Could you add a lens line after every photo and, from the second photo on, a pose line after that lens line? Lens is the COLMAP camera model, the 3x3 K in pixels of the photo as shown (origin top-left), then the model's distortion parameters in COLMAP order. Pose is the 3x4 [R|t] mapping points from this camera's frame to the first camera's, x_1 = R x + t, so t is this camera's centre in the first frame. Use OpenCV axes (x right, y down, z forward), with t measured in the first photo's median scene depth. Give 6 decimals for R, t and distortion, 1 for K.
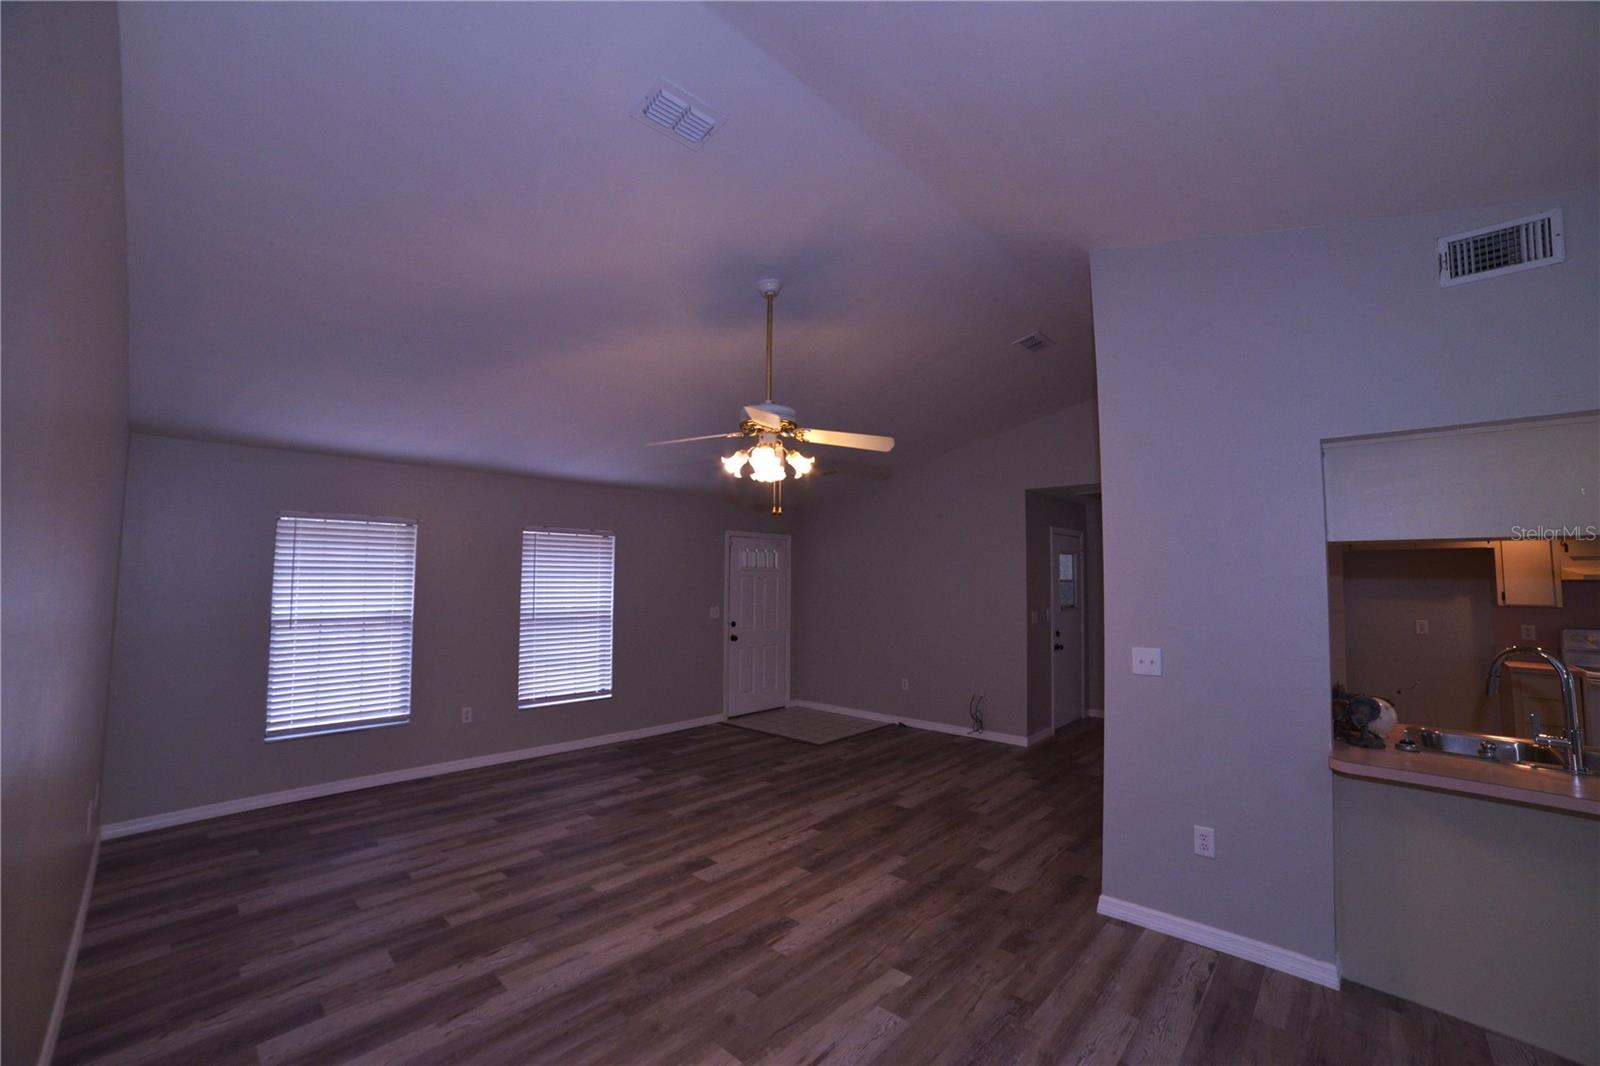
lens RADIAL K [[645.2, 0, 804.3], [0, 645.2, 532.6], [0, 0, 1]] dist [-0.107020, 0.036474]
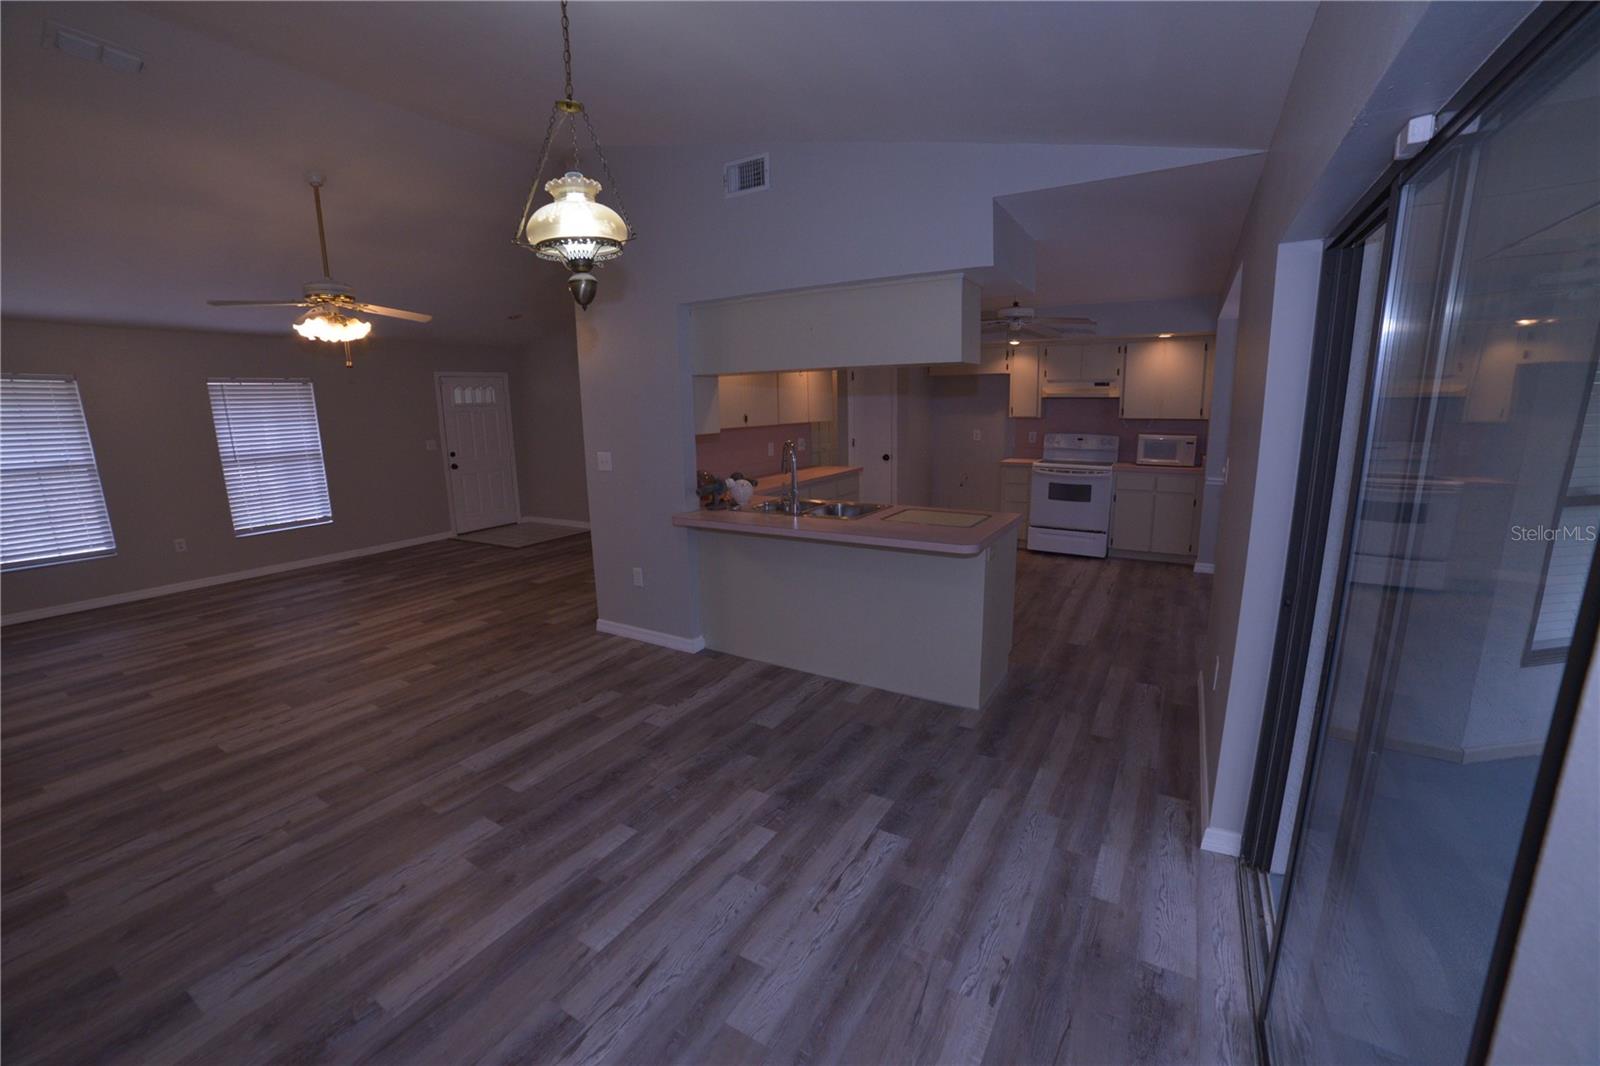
lens RADIAL K [[645.2, 0, 804.3], [0, 645.2, 532.6], [0, 0, 1]] dist [-0.107020, 0.036474]
pose [[0.979402, -0.067968, 0.190138, 0.515857], [0.015544, 0.964230, 0.264610, -0.015403], [-0.201321, -0.256204, 0.945425, -0.392764]]
